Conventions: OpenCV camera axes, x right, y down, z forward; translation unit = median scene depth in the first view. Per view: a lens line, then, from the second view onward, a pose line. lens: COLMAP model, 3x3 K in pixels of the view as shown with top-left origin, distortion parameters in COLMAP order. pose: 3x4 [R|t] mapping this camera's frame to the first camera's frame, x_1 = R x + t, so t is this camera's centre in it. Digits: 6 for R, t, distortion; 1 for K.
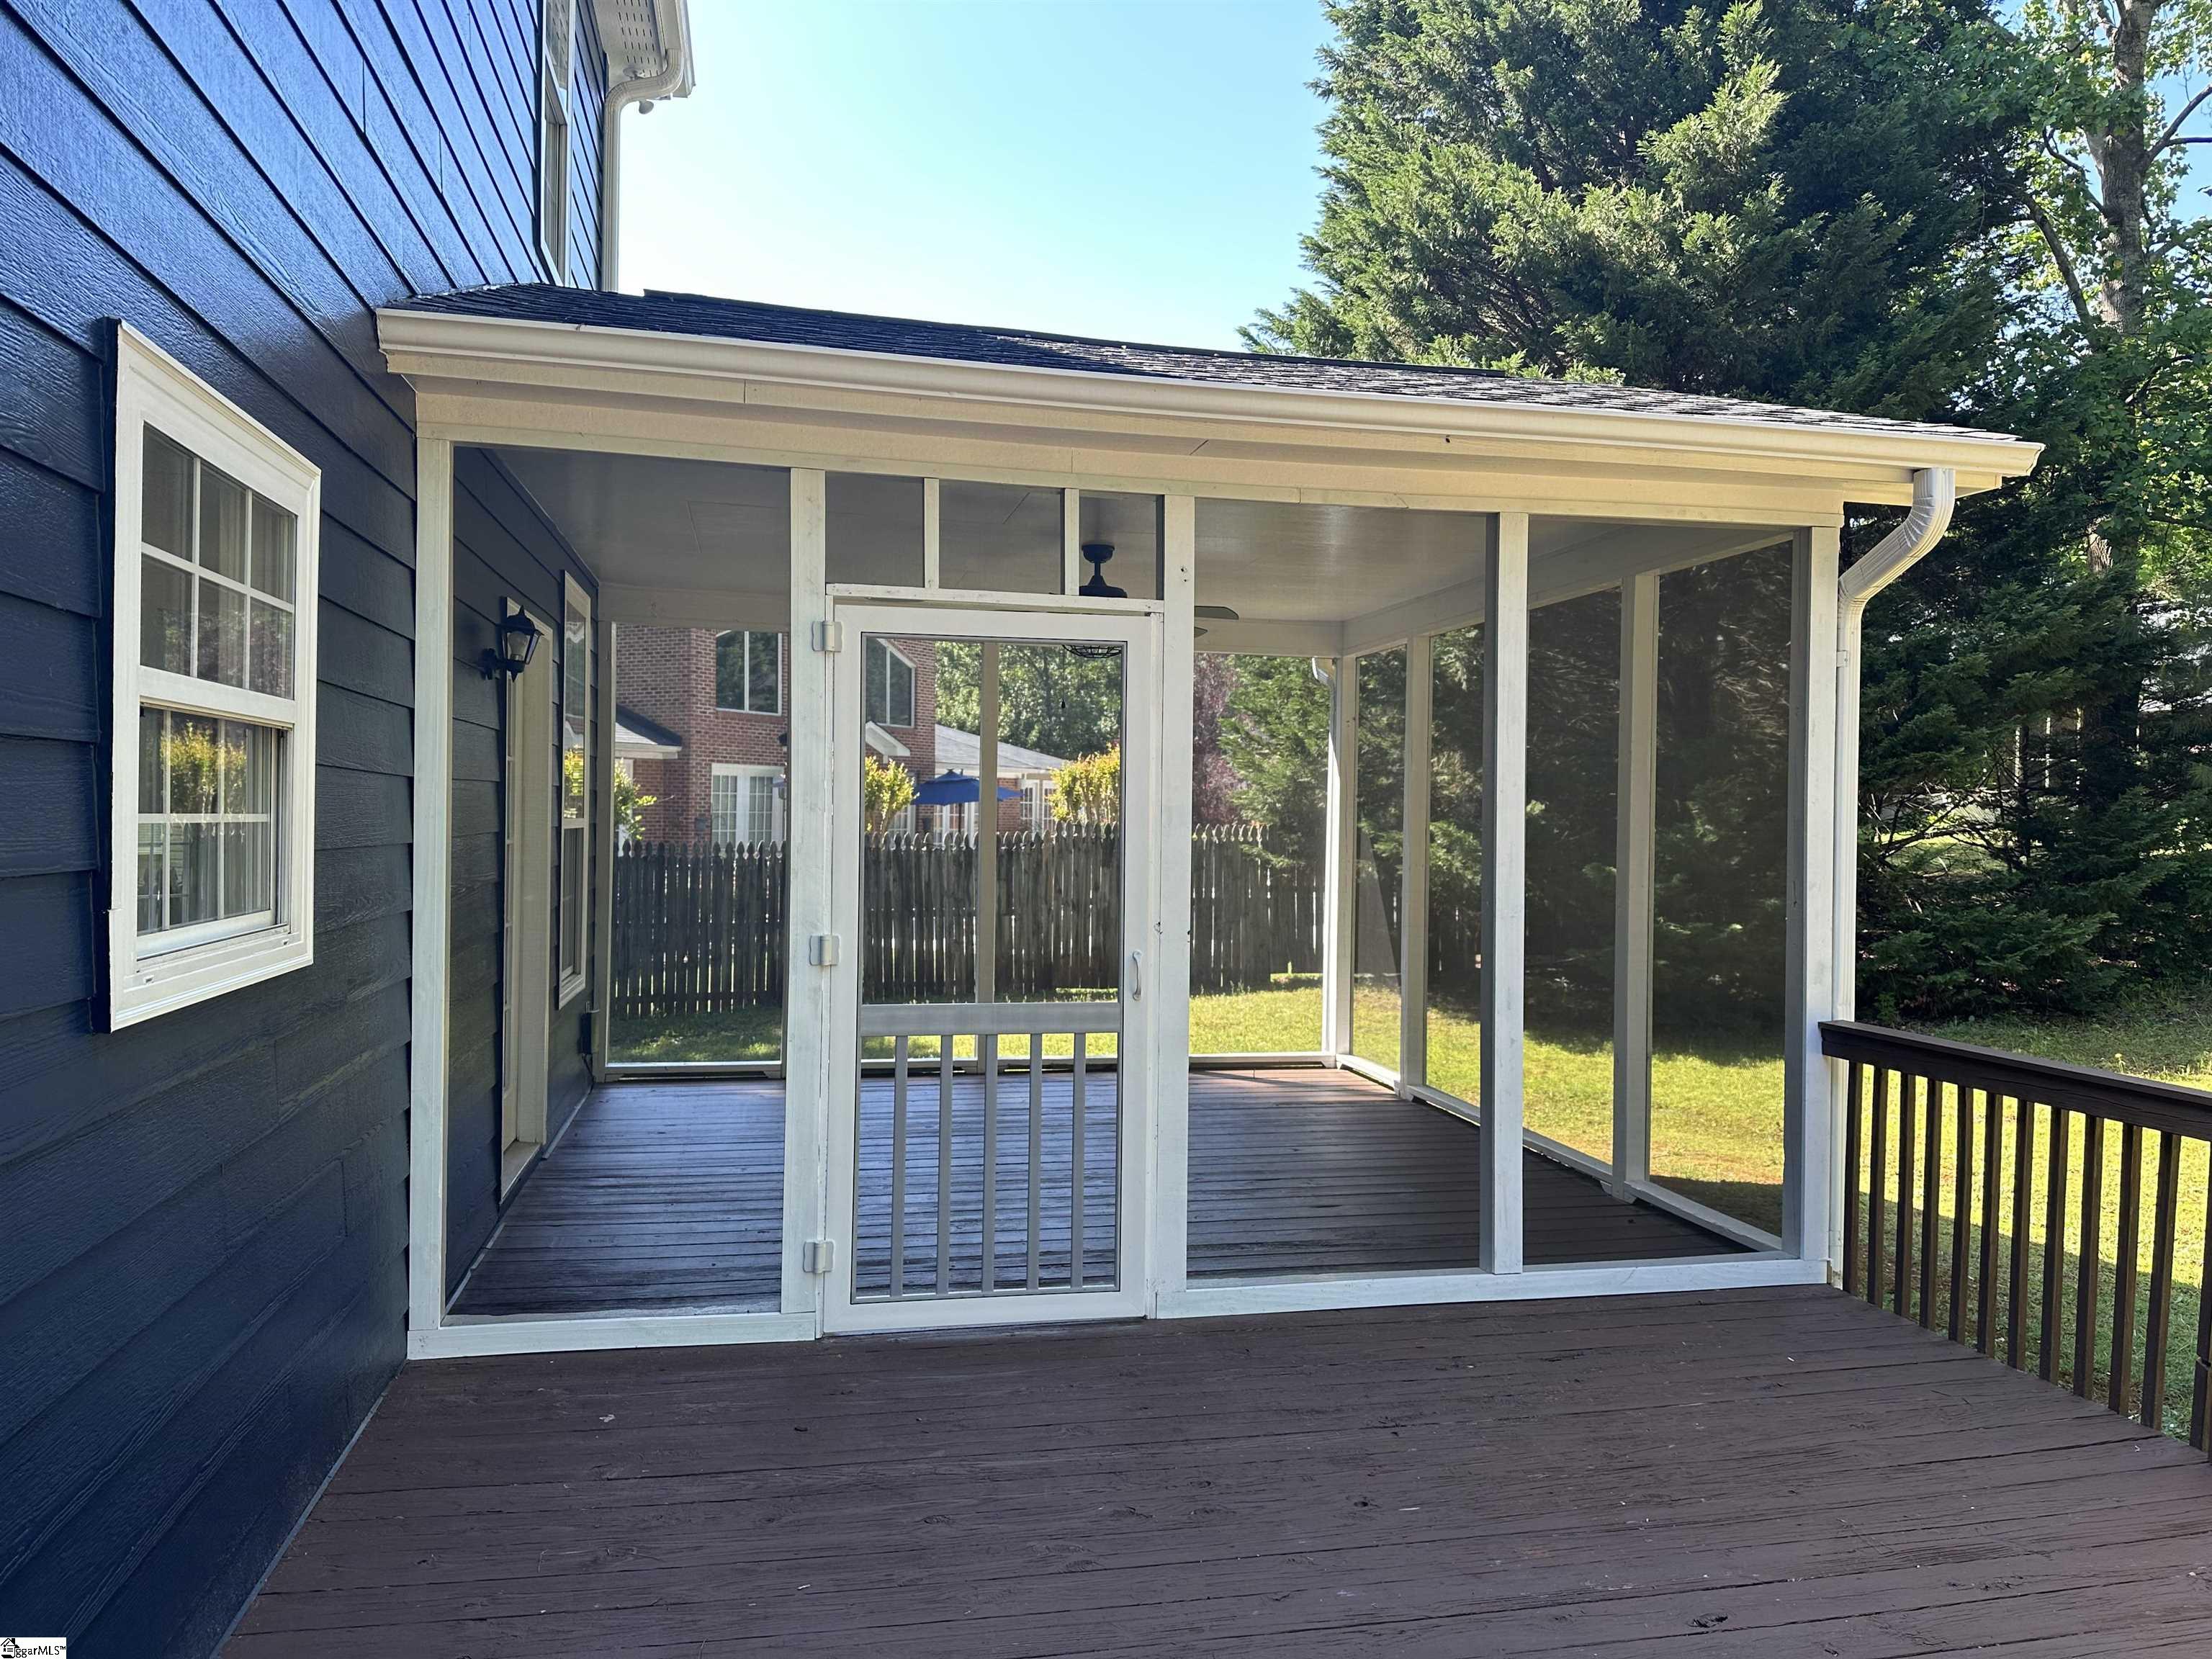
lens RADIAL K [[1530.0, 0, 1109.8], [0, 1530.0, 817.2], [0, 0, 1]] dist [0.153217, -0.278348]
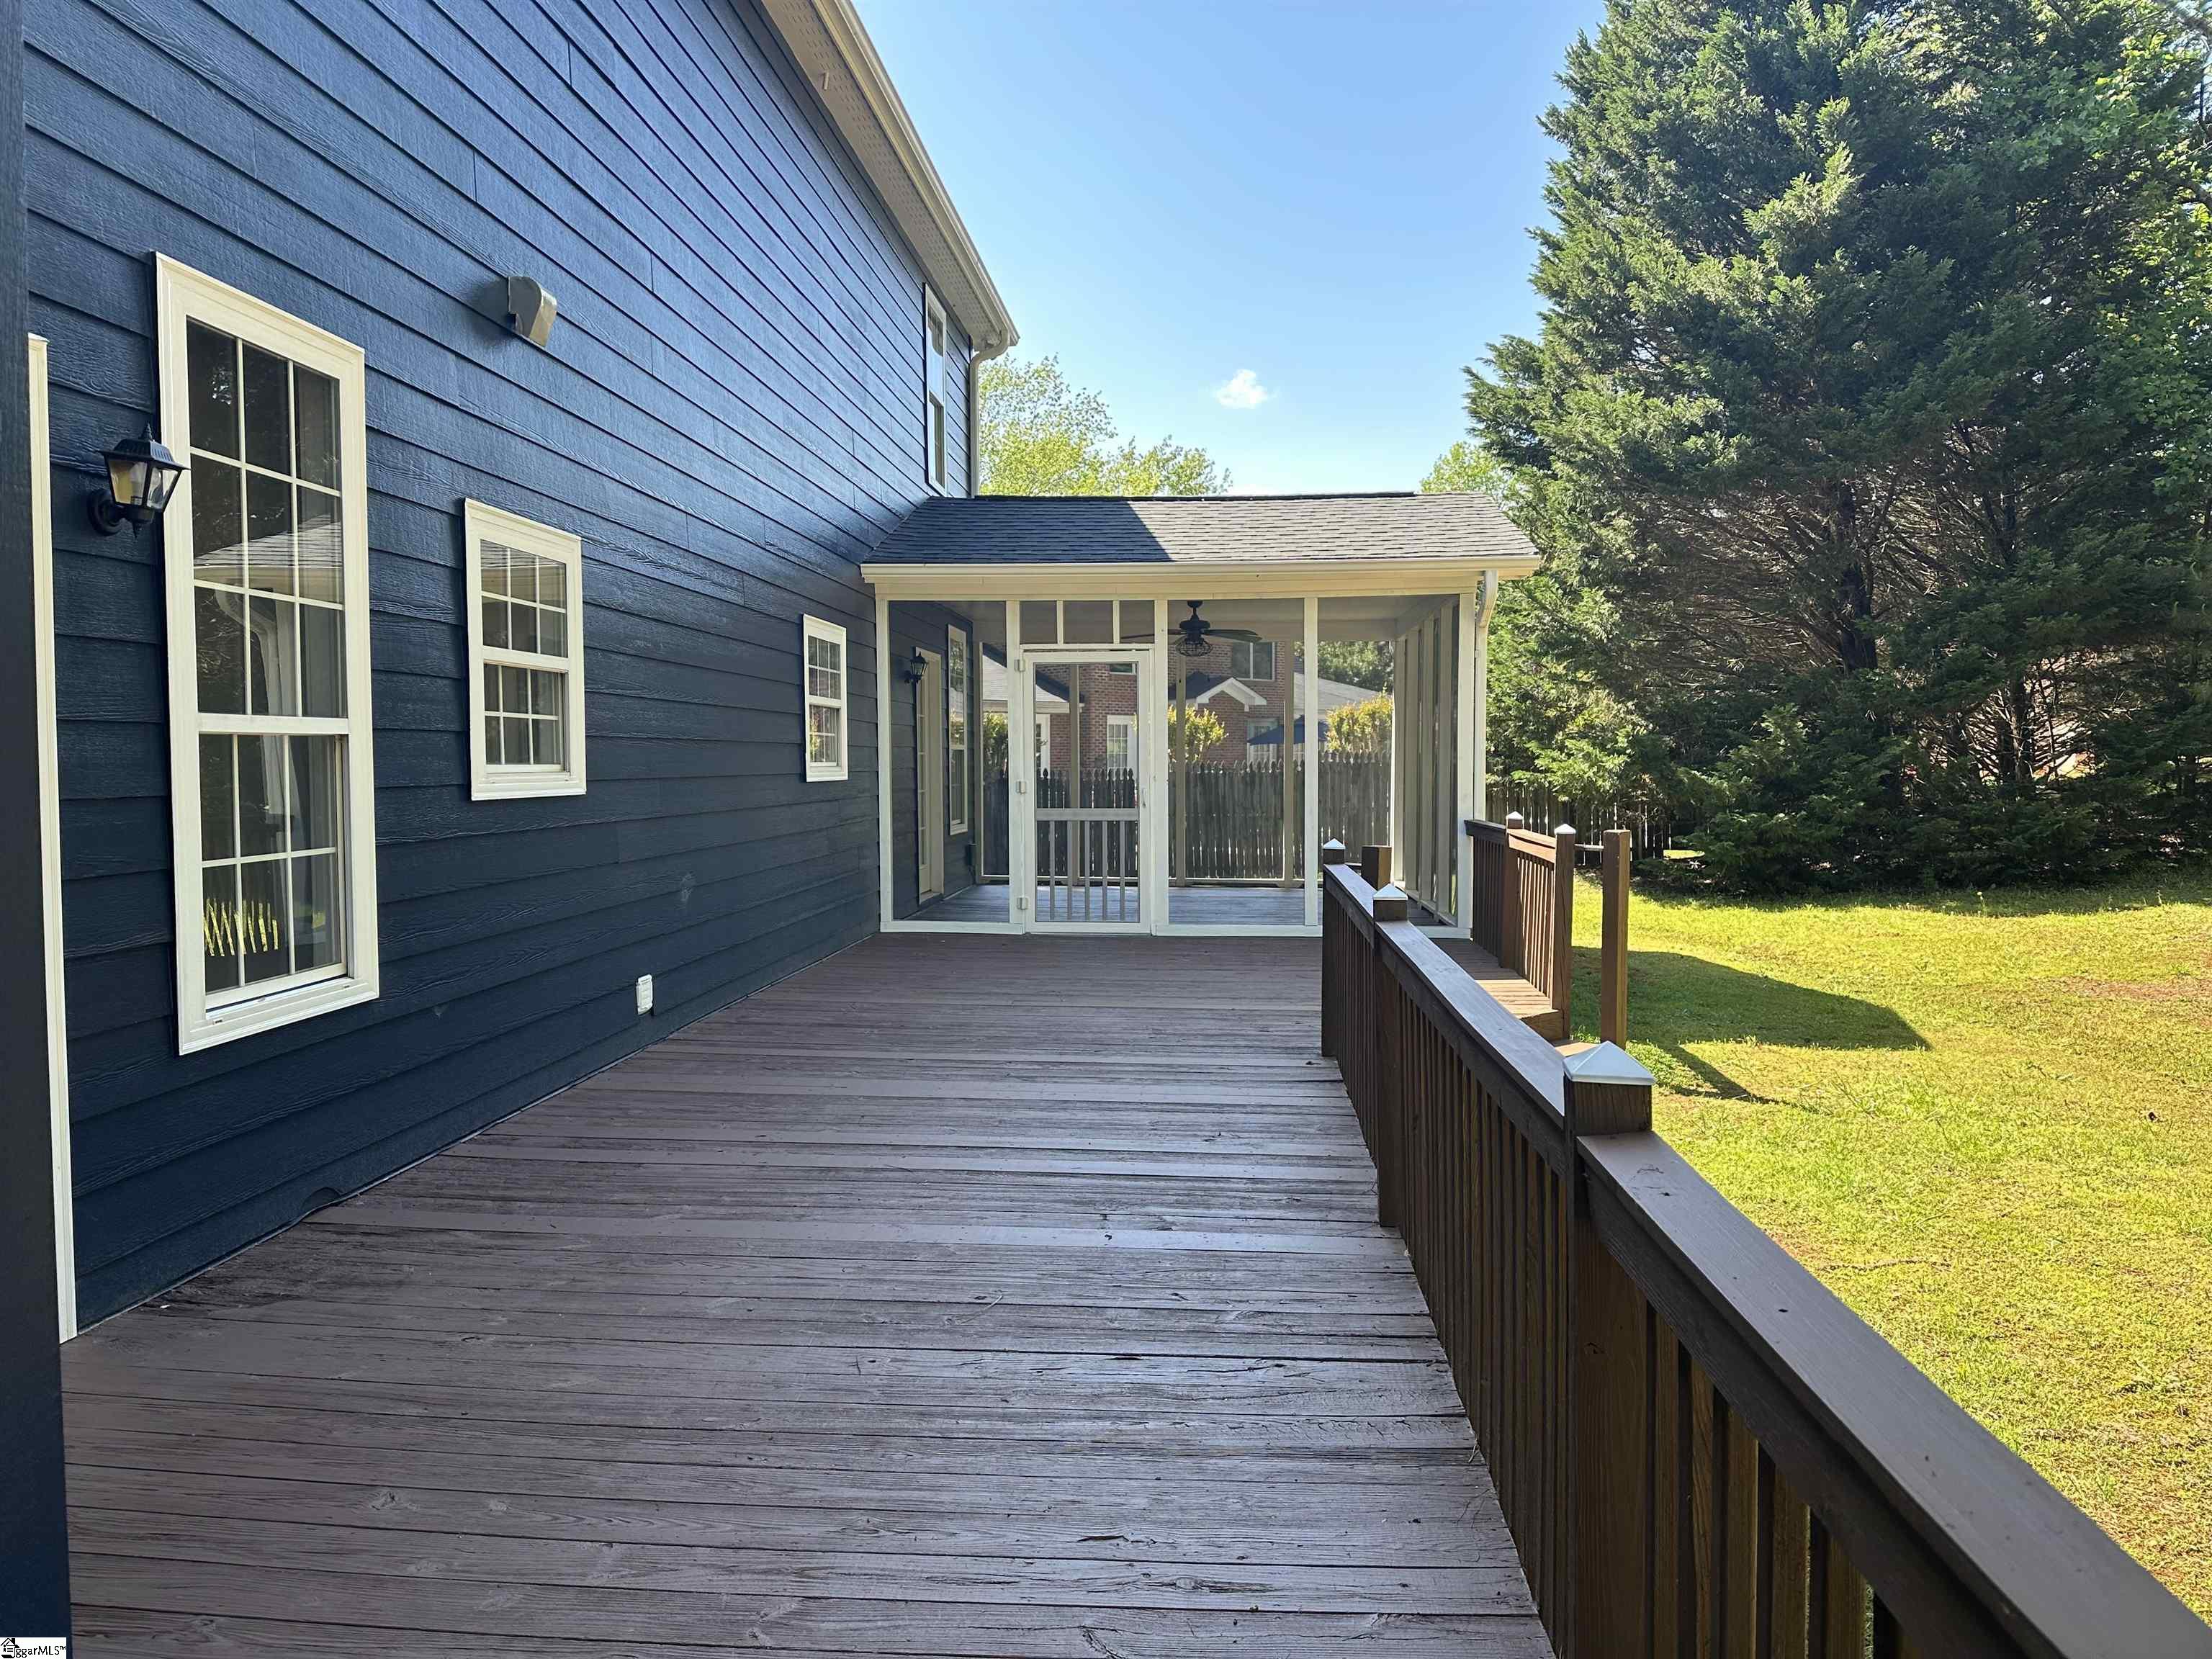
lens RADIAL K [[1530.0, 0, 1109.8], [0, 1530.0, 817.2], [0, 0, 1]] dist [0.153217, -0.278348]
pose [[0.958000, -0.006037, -0.286703, 0.343658], [0.015910, 0.999357, 0.032117, 0.028586], [0.286325, -0.035330, 0.957481, -0.705662]]
